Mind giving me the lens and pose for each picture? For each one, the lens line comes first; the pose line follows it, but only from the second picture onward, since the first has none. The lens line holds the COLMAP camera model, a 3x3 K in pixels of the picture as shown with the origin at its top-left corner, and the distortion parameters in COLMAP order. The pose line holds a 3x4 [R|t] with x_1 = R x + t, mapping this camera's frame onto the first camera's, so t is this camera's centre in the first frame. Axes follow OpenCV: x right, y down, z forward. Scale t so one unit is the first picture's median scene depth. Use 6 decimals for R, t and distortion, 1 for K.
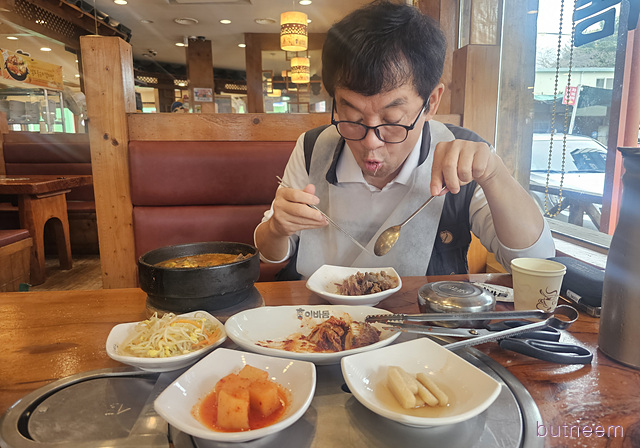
lens RADIAL K [[470.0, 0, 319.3], [0, 470.0, 210.0], [0, 0, 1]] dist [0.028493, -0.002135]
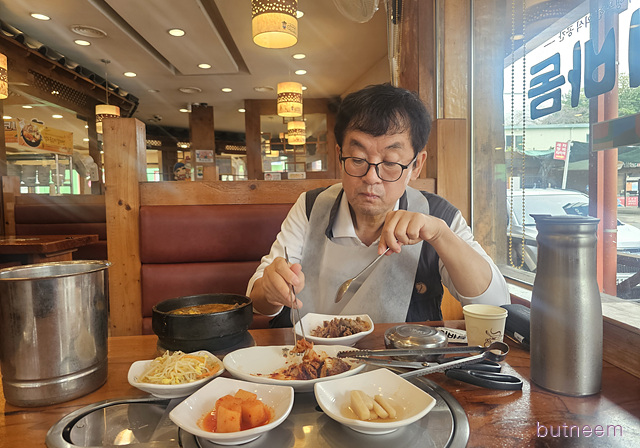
lens RADIAL K [[470.0, 0, 319.3], [0, 470.0, 210.0], [0, 0, 1]] dist [0.028493, -0.002135]
pose [[0.999940, -0.010694, 0.002508, 0.025050], [0.010913, 0.993170, -0.116164, -0.000509], [-0.001249, 0.116184, 0.993227, -0.129837]]
